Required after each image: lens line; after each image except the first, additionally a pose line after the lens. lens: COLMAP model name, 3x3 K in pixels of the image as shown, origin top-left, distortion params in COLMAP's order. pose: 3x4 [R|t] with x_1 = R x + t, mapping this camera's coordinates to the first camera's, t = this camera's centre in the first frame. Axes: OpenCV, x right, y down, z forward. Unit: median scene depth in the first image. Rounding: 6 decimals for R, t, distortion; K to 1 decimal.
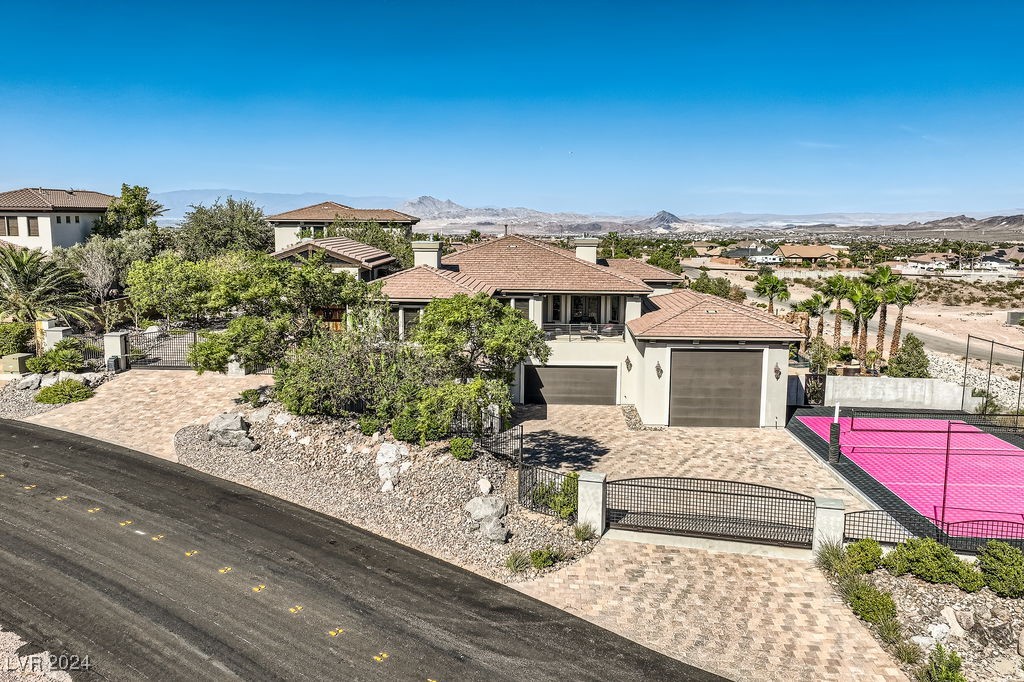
lens RADIAL K [[843.4, 0, 509.3], [0, 843.4, 341.3], [0, 0, 1]] dist [0.019728, -0.017680]
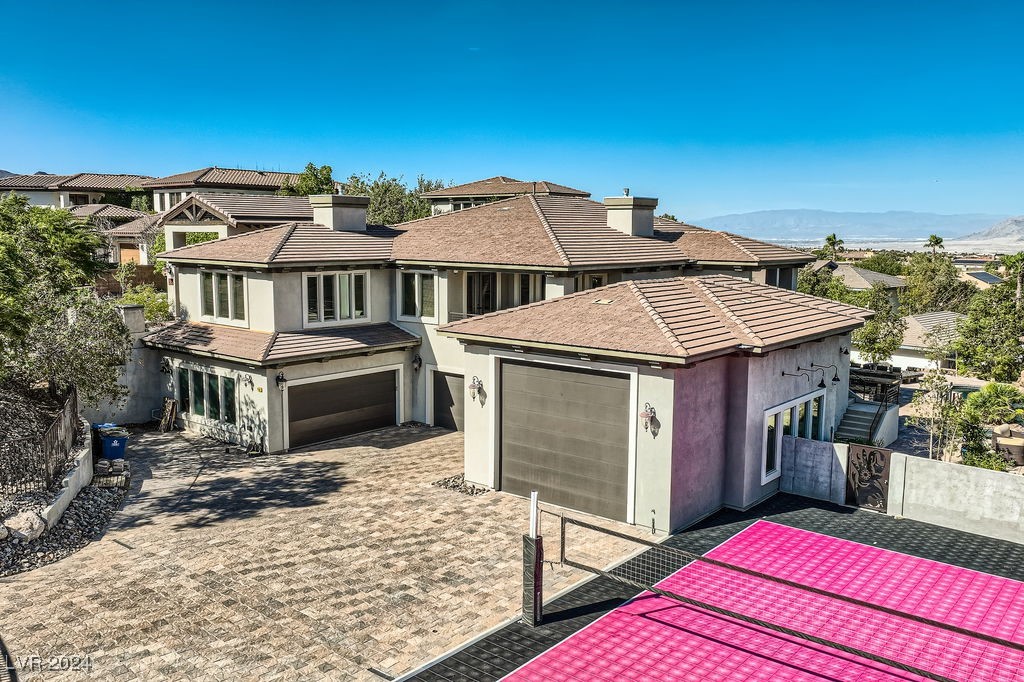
lens RADIAL K [[843.4, 0, 515.6], [0, 843.4, 340.7], [0, 0, 1]] dist [0.019728, -0.017680]
pose [[0.799955, 0.075710, -0.595264, 0.543953], [-0.088979, 0.996008, 0.007104, -0.008317], [0.593426, 0.047283, 0.803499, 0.535031]]
